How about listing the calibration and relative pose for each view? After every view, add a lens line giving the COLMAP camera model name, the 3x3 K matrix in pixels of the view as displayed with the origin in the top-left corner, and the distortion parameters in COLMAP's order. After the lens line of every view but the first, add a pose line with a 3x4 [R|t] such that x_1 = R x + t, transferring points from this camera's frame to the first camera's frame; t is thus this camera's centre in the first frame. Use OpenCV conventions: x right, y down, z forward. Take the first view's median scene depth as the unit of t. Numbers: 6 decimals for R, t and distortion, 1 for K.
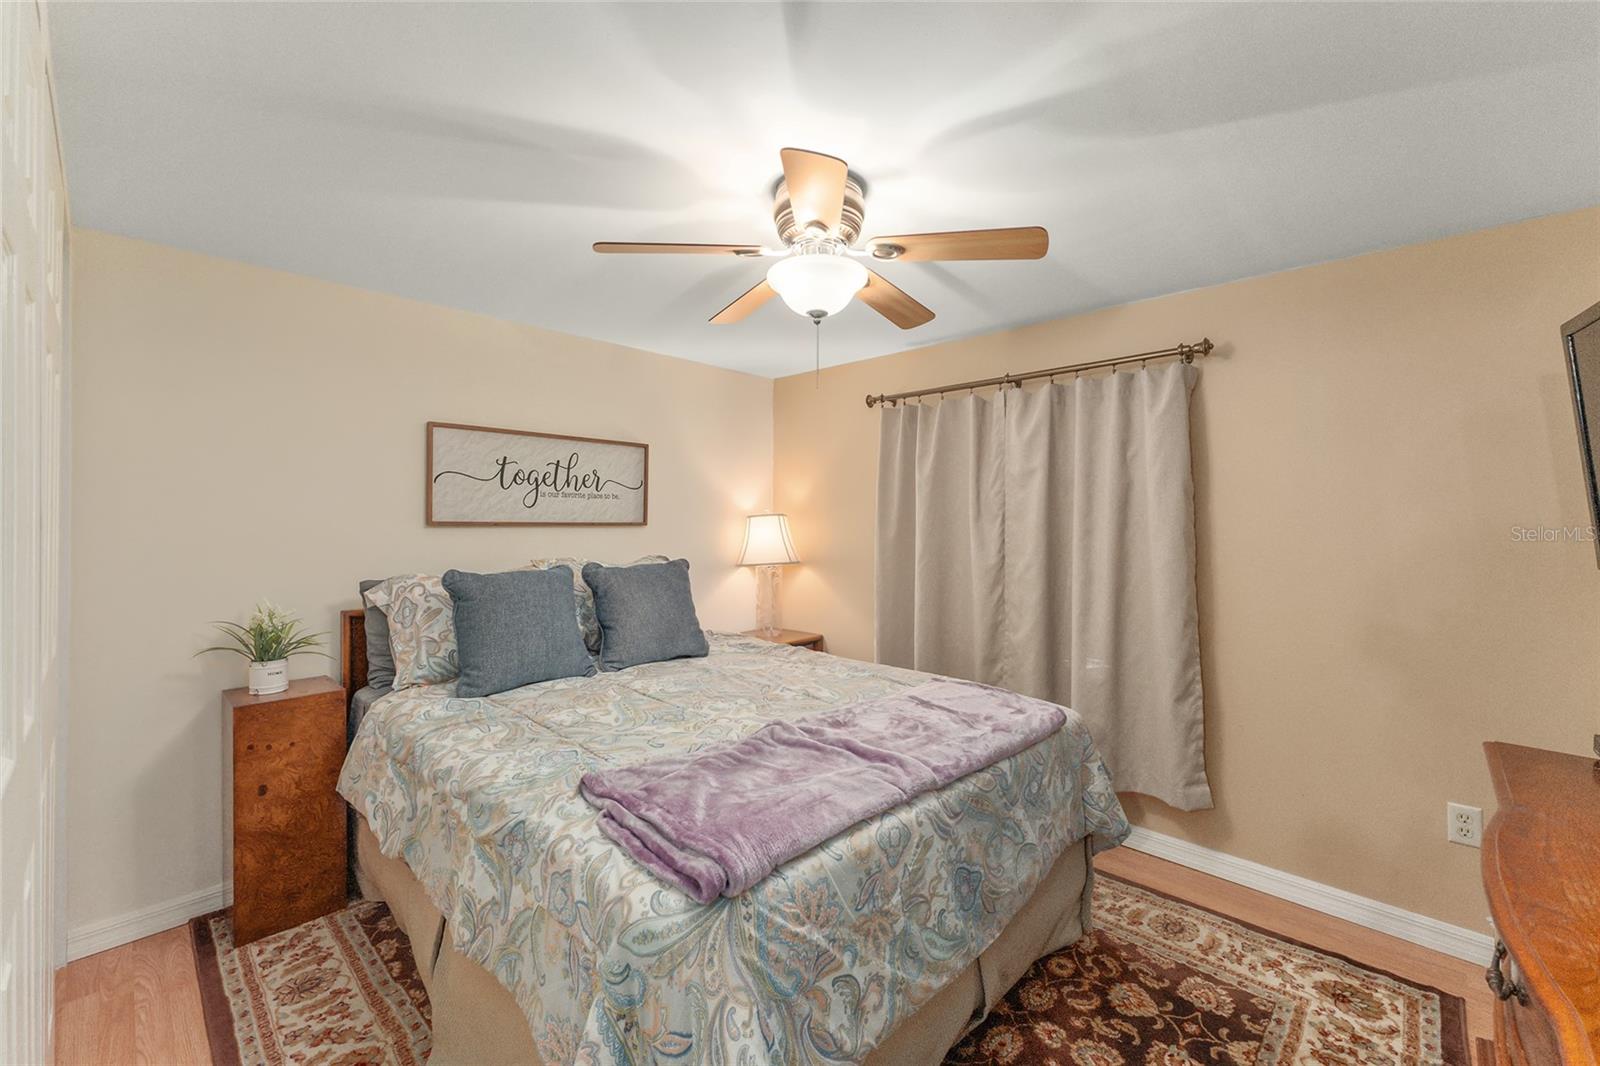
lens RADIAL K [[641.2, 0, 793.3], [0, 641.2, 528.5], [0, 0, 1]] dist [0.001104, 0.000172]
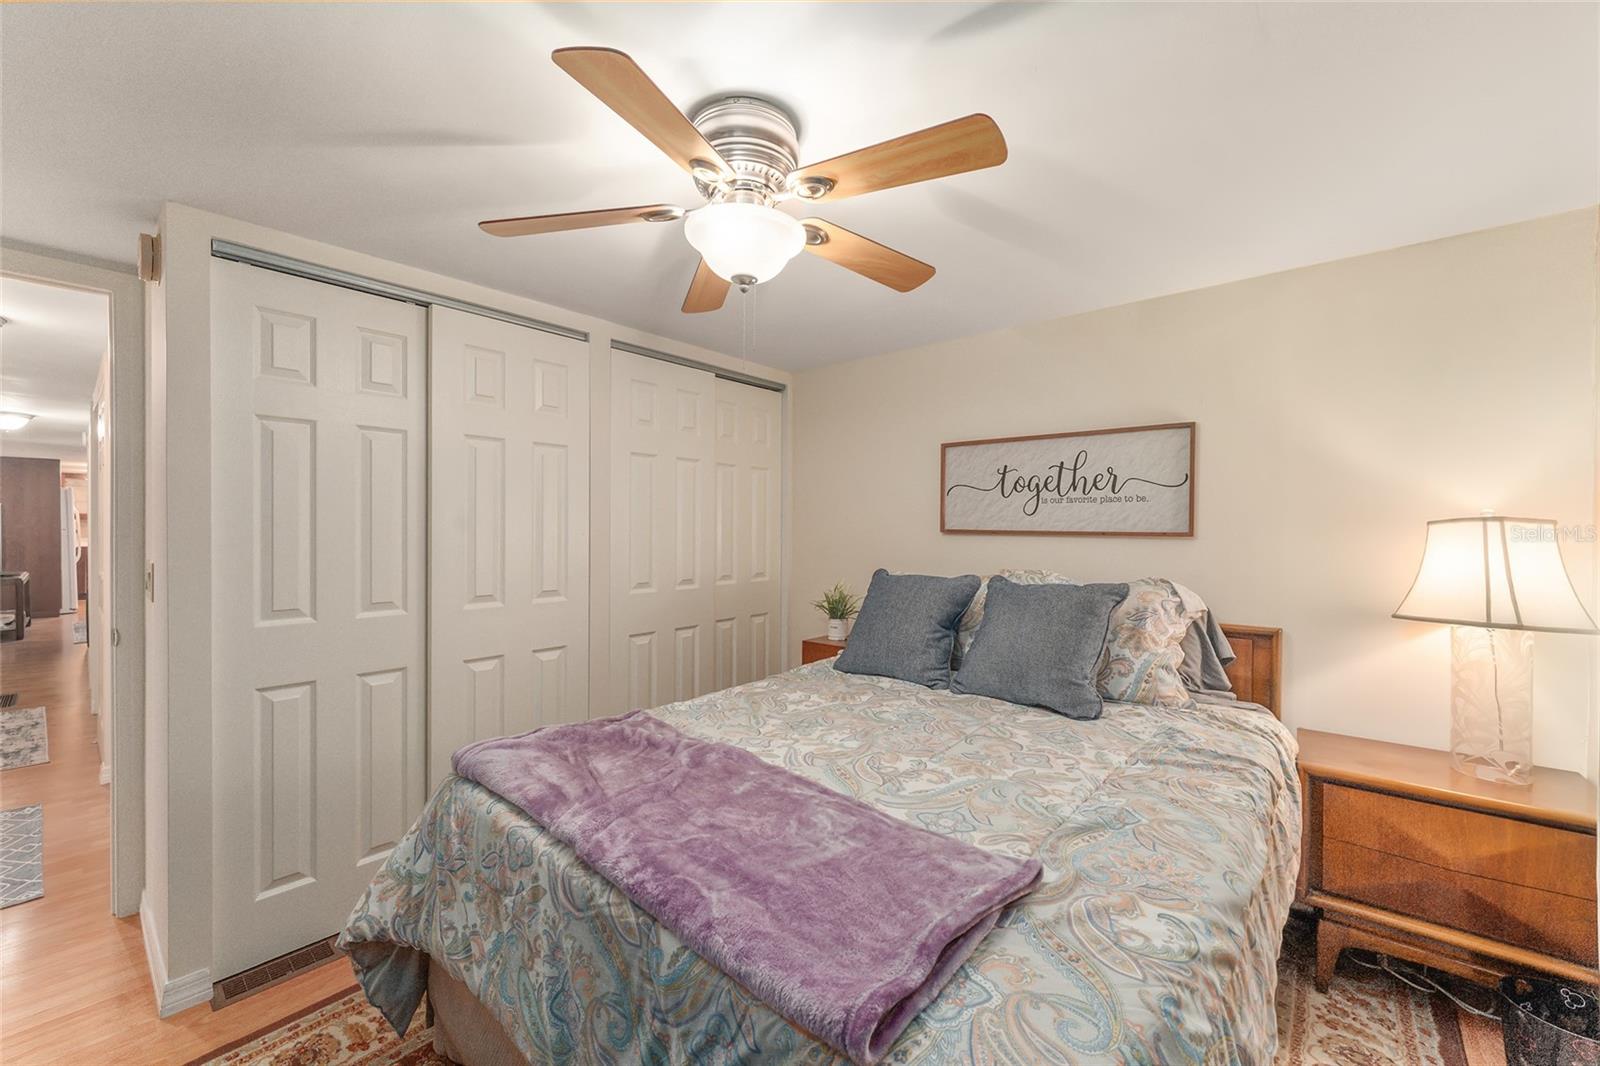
lens RADIAL K [[641.2, 0, 793.3], [0, 641.2, 528.5], [0, 0, 1]] dist [0.001104, 0.000172]
pose [[0.047715, 0.000820, -0.998861, 0.517670], [-0.021051, 0.999778, -0.000185, -0.006015], [0.998639, 0.021036, 0.047722, 0.607974]]
